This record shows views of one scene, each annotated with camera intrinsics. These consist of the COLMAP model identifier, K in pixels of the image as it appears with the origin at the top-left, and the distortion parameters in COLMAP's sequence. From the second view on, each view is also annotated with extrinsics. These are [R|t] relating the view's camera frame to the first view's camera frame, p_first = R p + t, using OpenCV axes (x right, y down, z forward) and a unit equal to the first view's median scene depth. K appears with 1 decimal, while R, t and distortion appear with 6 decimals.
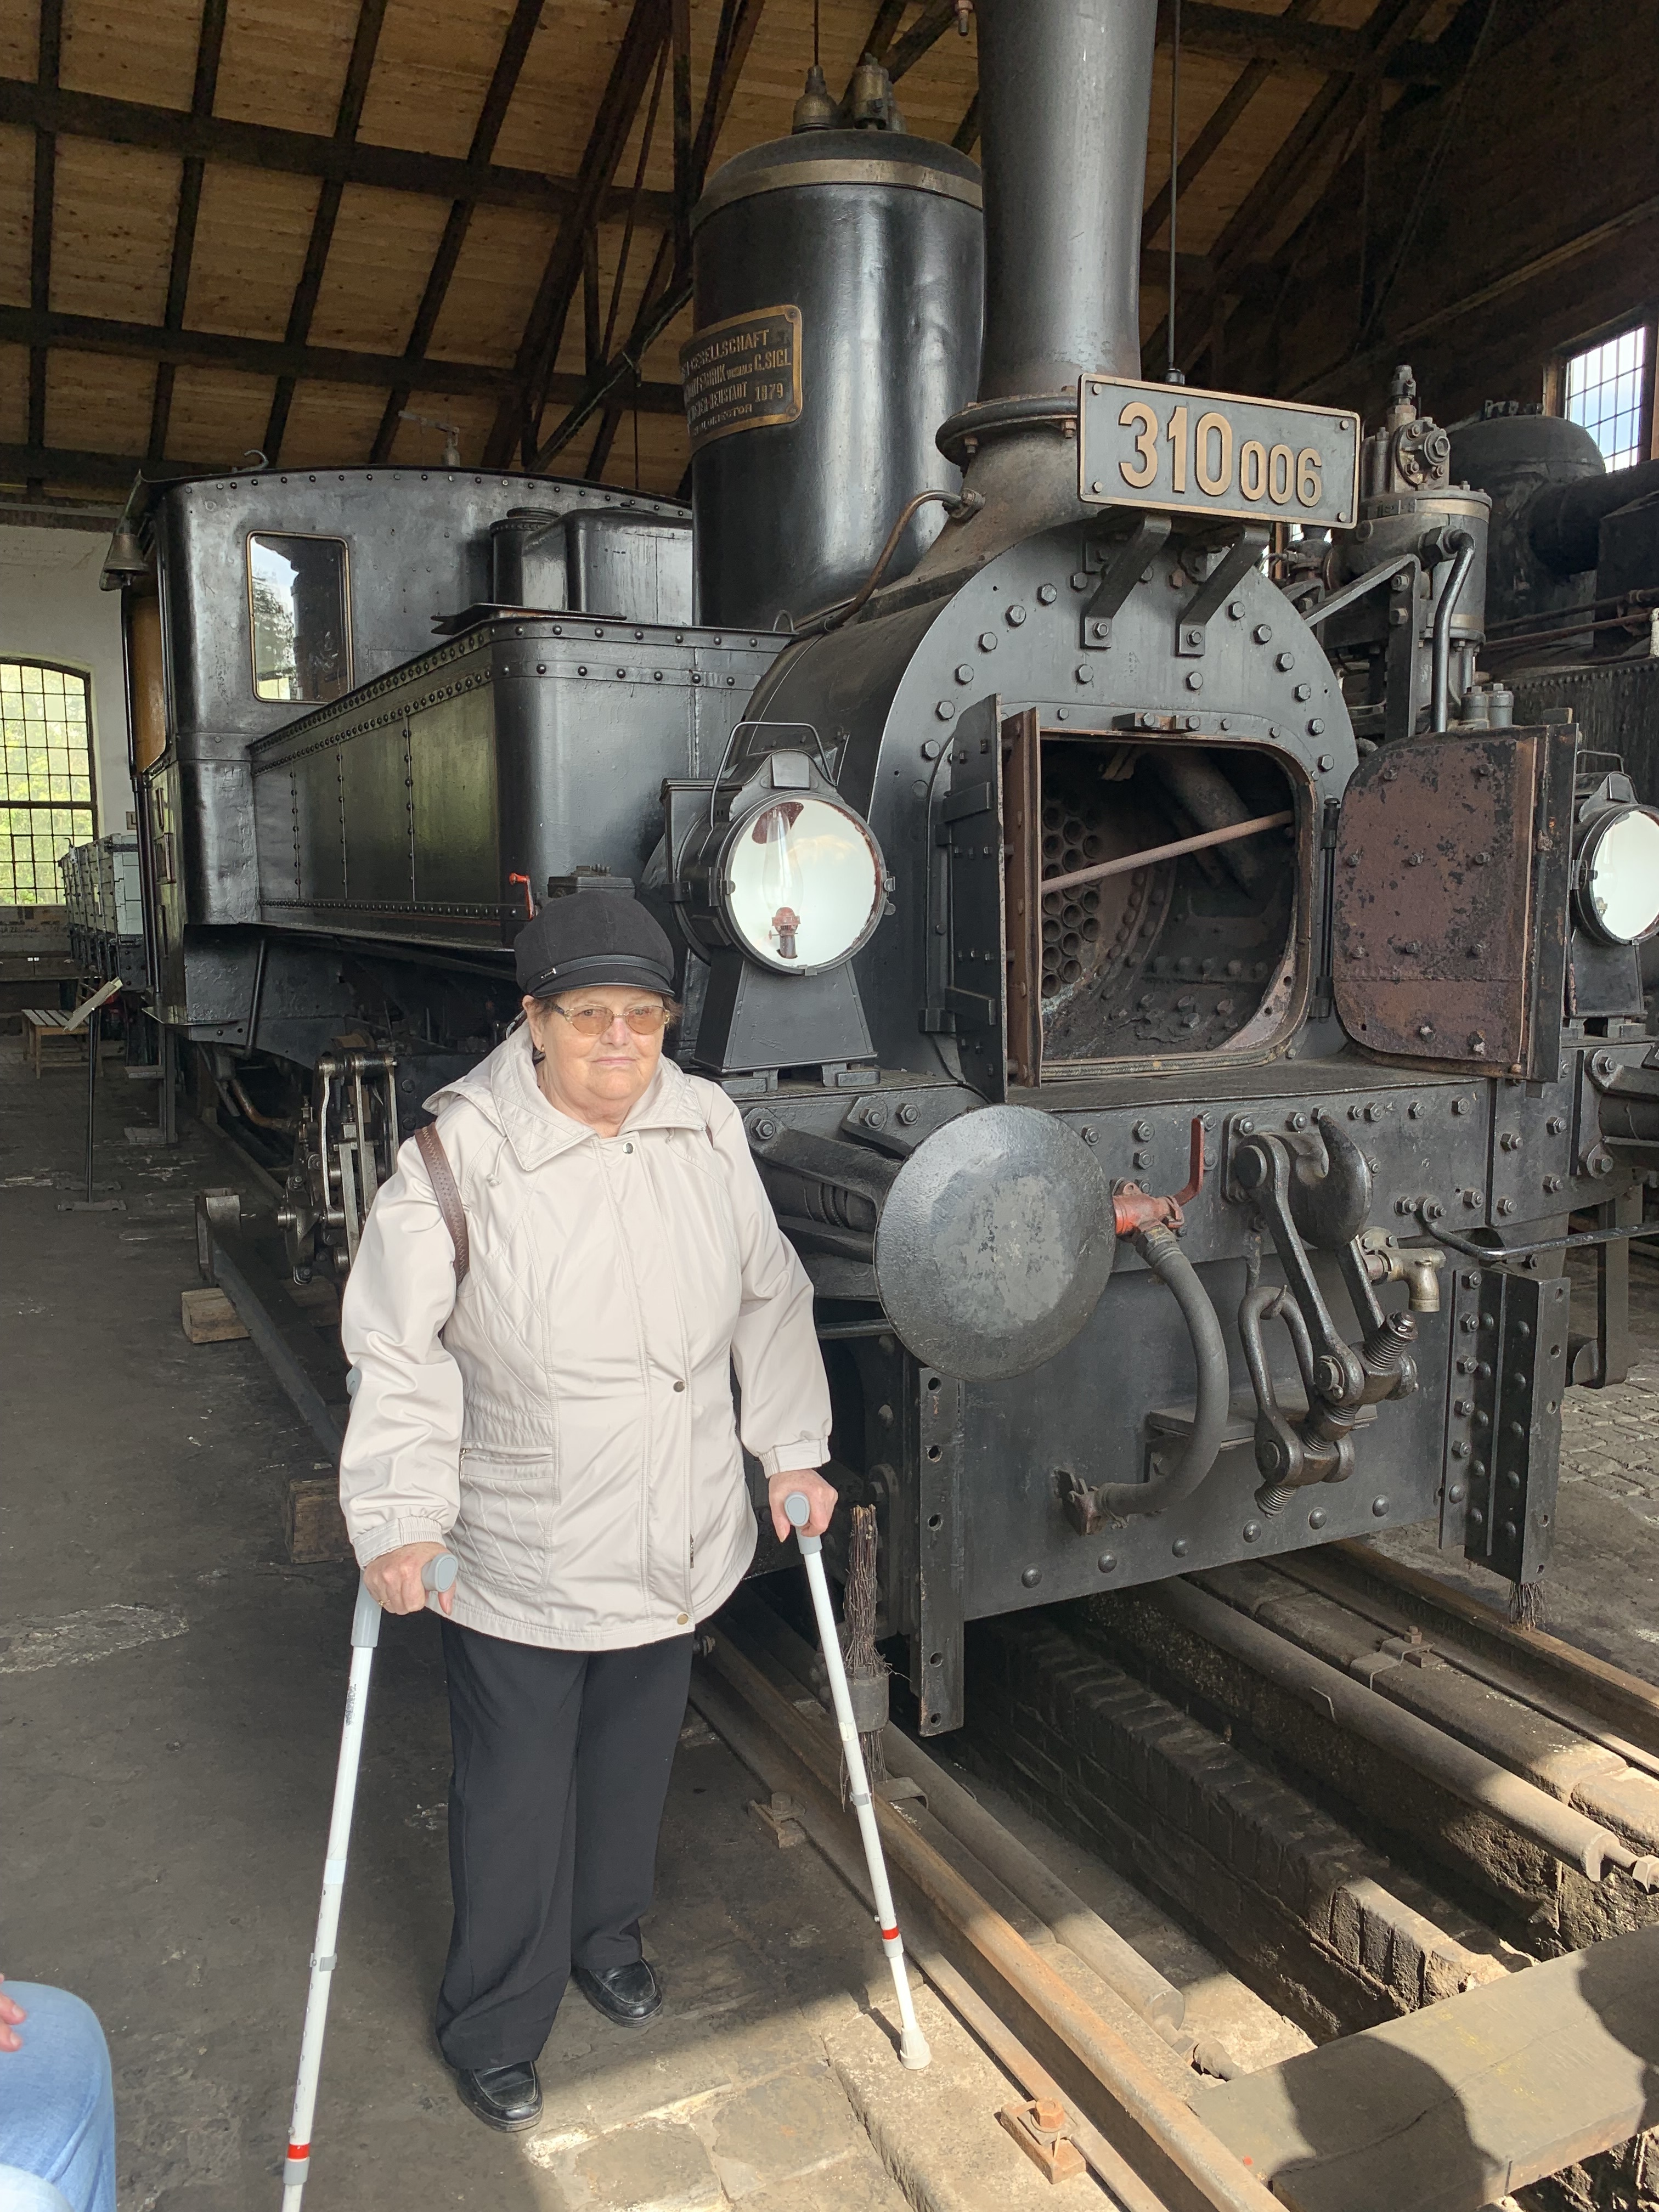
lens RADIAL K [[1695.6, 0, 829.5], [0, 1695.6, 1106.0], [0, 0, 1]] dist [0.008713, 0.003226]
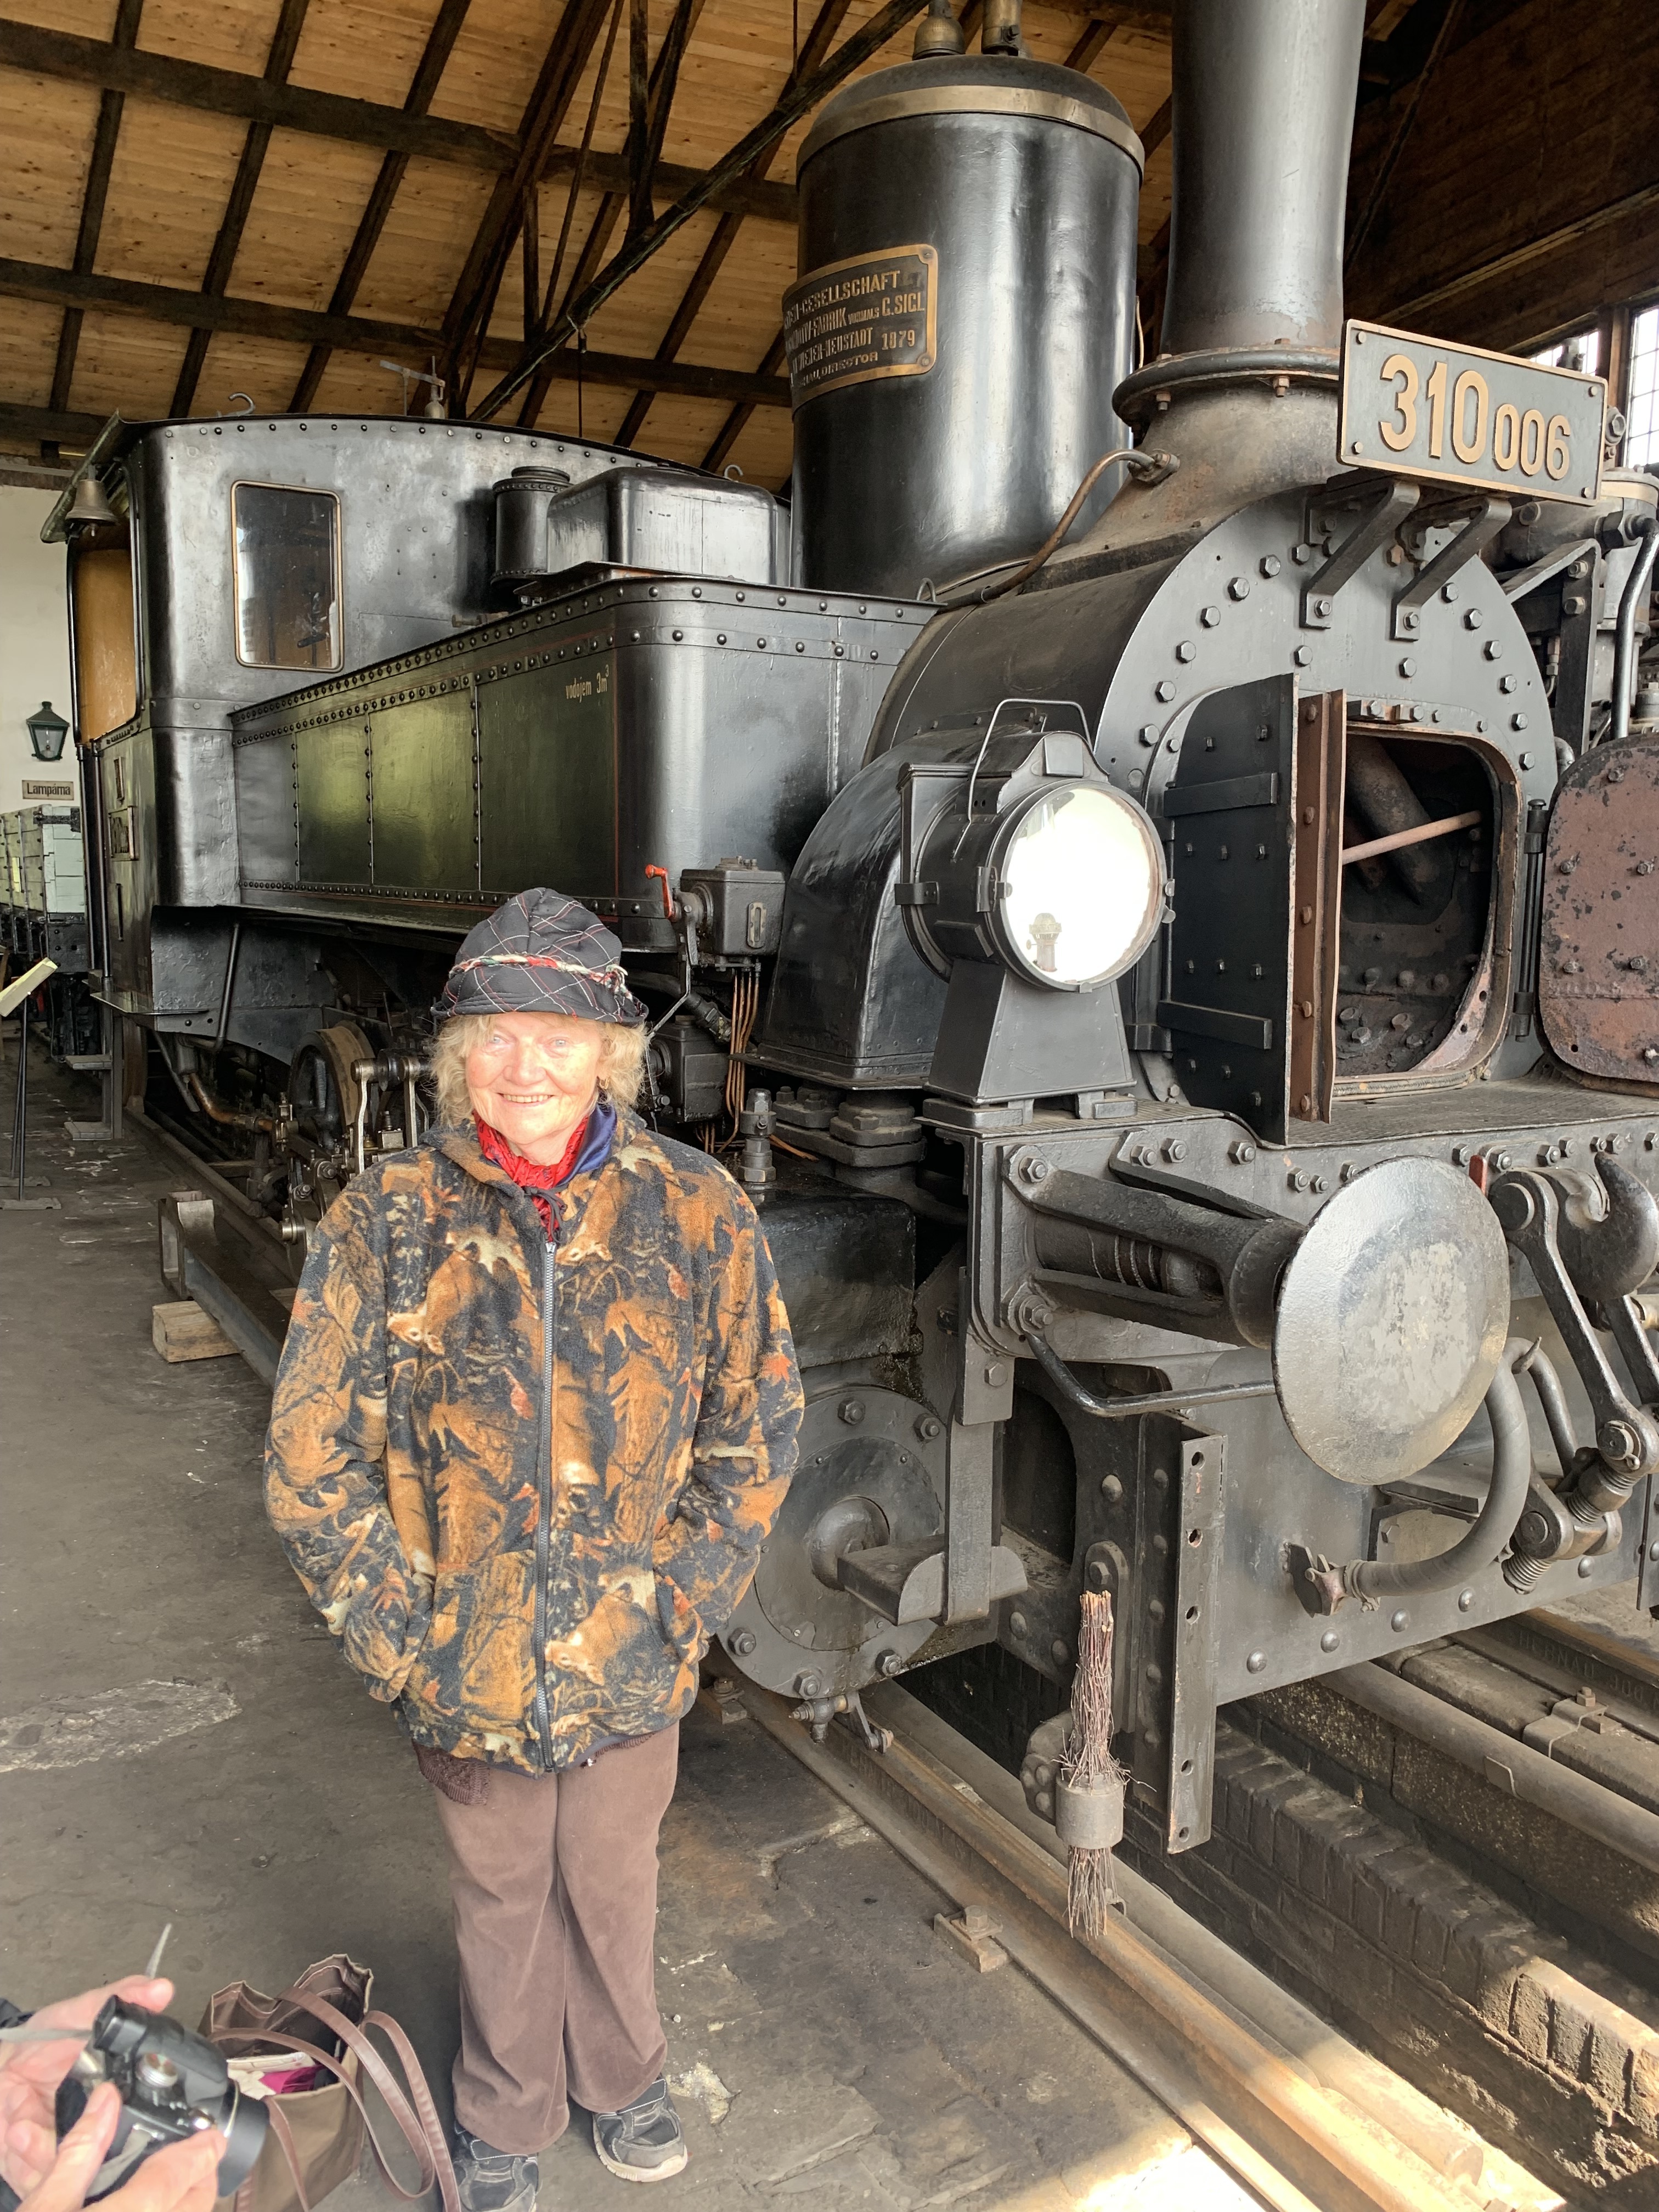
lens RADIAL K [[1692.5, 0, 829.5], [0, 1692.5, 1091.4], [0, 0, 1]] dist [0.009442, 0.002007]
pose [[0.997456, 0.009138, 0.070703, -0.133049], [-0.009210, 0.999957, 0.000696, -0.017071], [-0.070693, -0.001346, 0.997497, 0.094159]]
